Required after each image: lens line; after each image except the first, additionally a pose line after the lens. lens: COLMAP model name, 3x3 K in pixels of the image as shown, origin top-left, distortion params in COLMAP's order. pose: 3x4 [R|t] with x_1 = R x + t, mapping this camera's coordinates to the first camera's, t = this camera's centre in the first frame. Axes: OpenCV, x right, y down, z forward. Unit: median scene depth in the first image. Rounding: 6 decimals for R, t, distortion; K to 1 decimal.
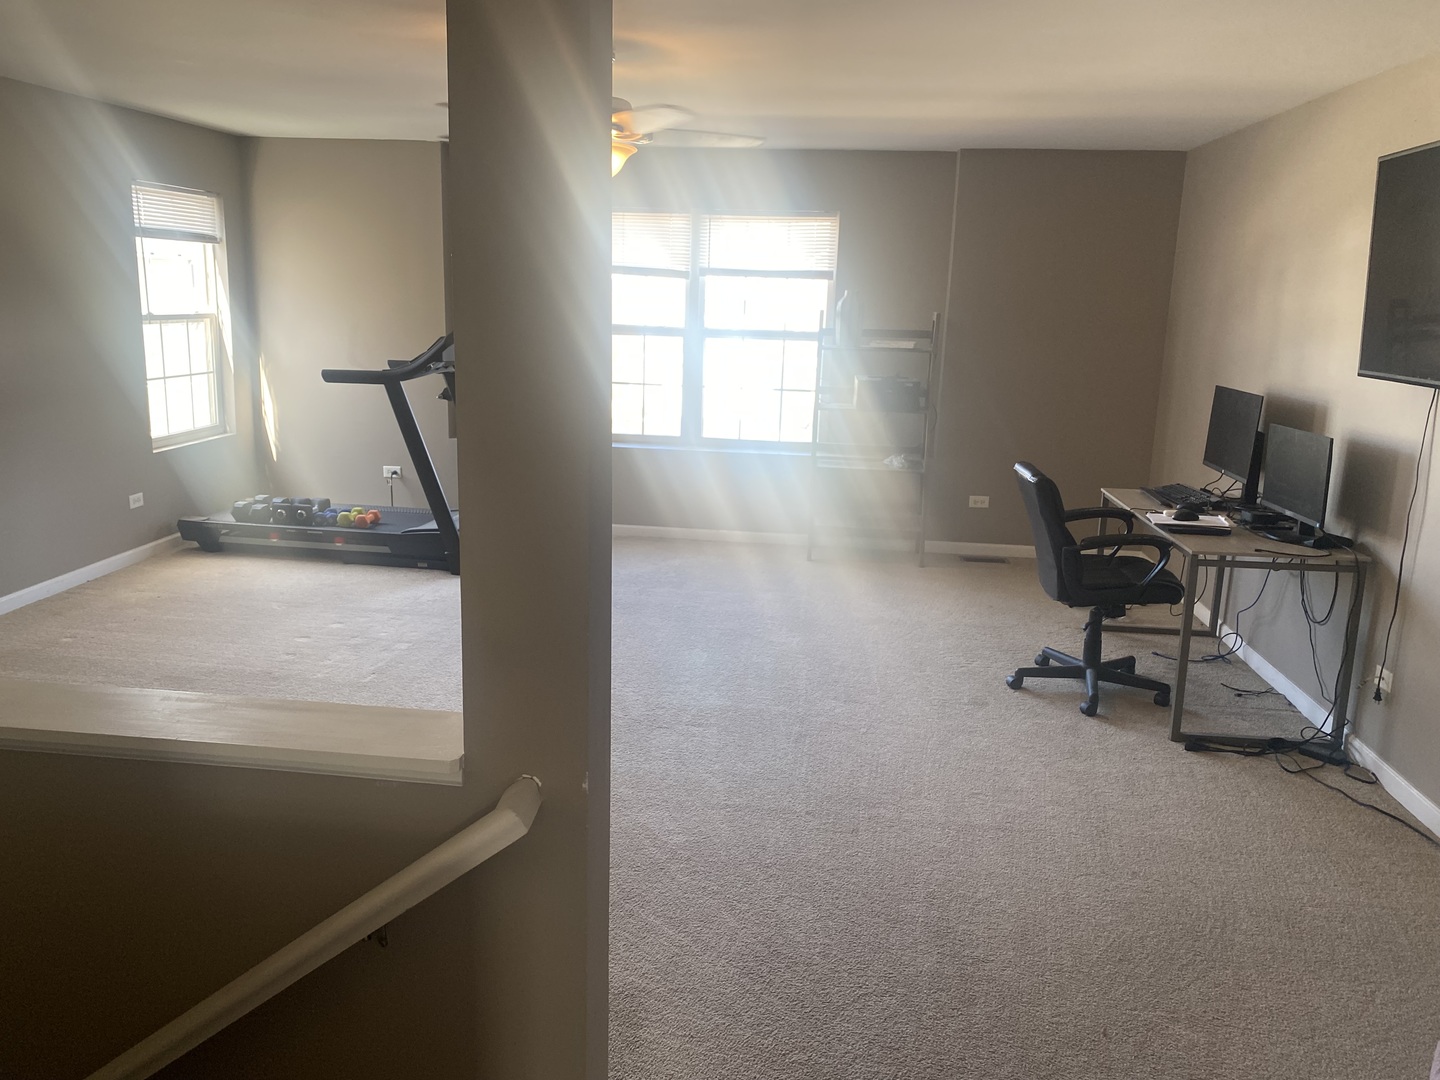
lens RADIAL K [[1099.2, 0, 716.3], [0, 1099.2, 541.8], [0, 0, 1]] dist [0.052878, -0.065714]
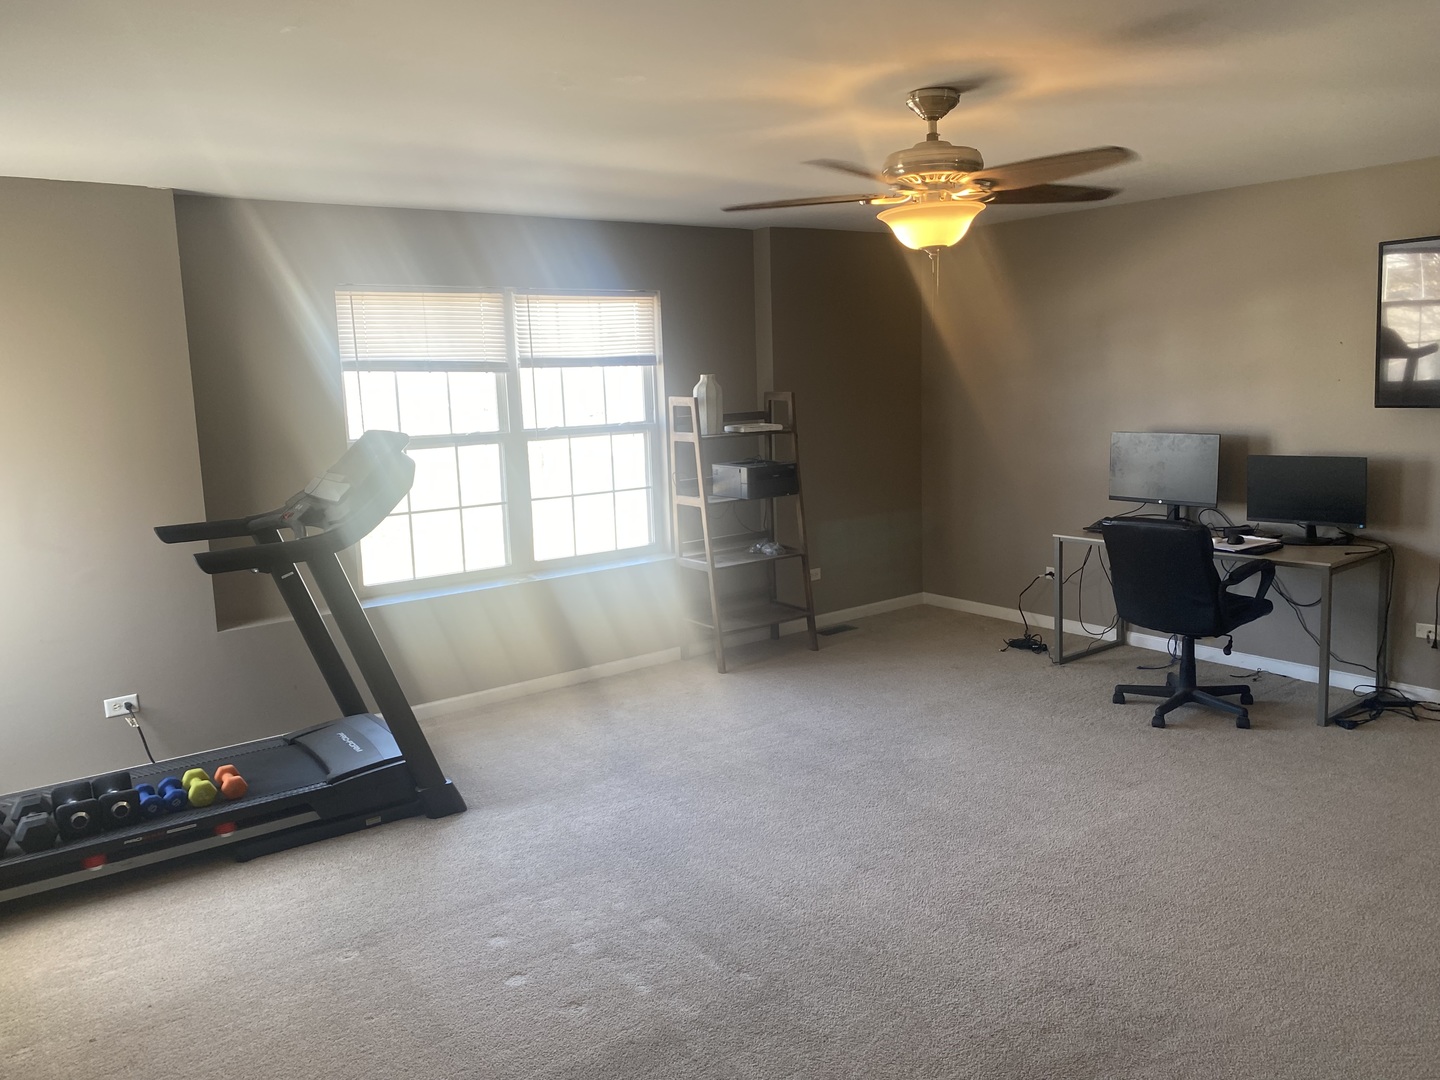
lens RADIAL K [[1099.2, 0, 720.8], [0, 1099.2, 538.6], [0, 0, 1]] dist [0.052878, -0.065714]
pose [[0.702927, -0.156584, 0.693812, -0.502612], [0.205637, 0.978548, 0.012507, -0.098930], [-0.680887, 0.133882, 0.720048, 0.335416]]
